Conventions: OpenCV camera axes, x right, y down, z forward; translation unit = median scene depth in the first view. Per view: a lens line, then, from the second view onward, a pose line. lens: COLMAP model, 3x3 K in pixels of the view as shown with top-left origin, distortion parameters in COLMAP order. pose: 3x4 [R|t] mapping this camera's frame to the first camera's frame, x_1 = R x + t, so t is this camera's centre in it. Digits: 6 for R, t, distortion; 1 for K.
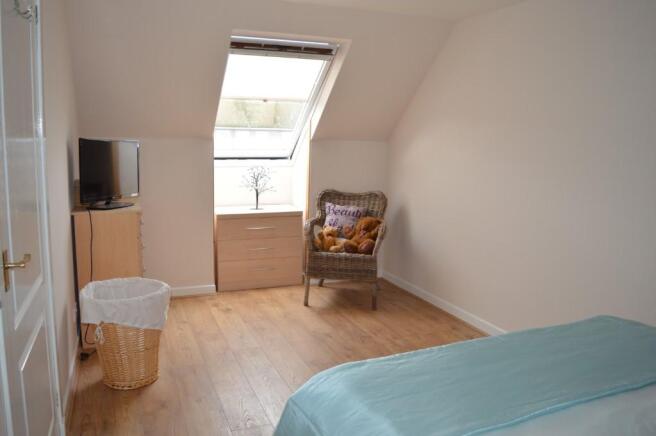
lens RADIAL K [[522.4, 0, 328.0], [0, 522.4, 218.0], [0, 0, 1]] dist [-0.090740, 0.013801]
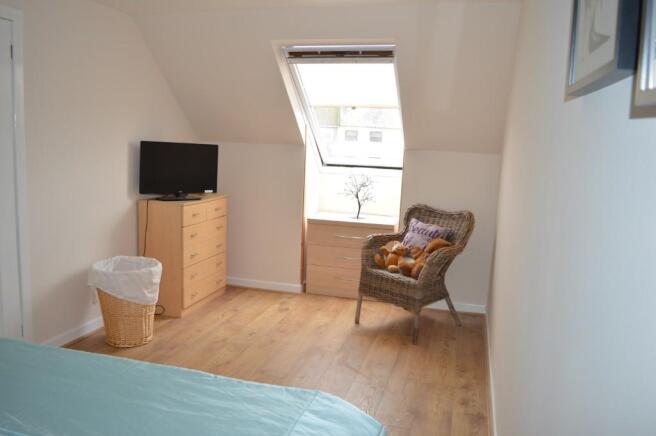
lens RADIAL K [[522.4, 0, 328.0], [0, 522.4, 218.0], [0, 0, 1]] dist [-0.090740, 0.013801]
pose [[0.796983, 0.101156, -0.595470, 0.441933], [-0.114583, 0.993295, 0.015378, -0.028512], [0.593033, 0.055974, 0.803230, 0.189249]]
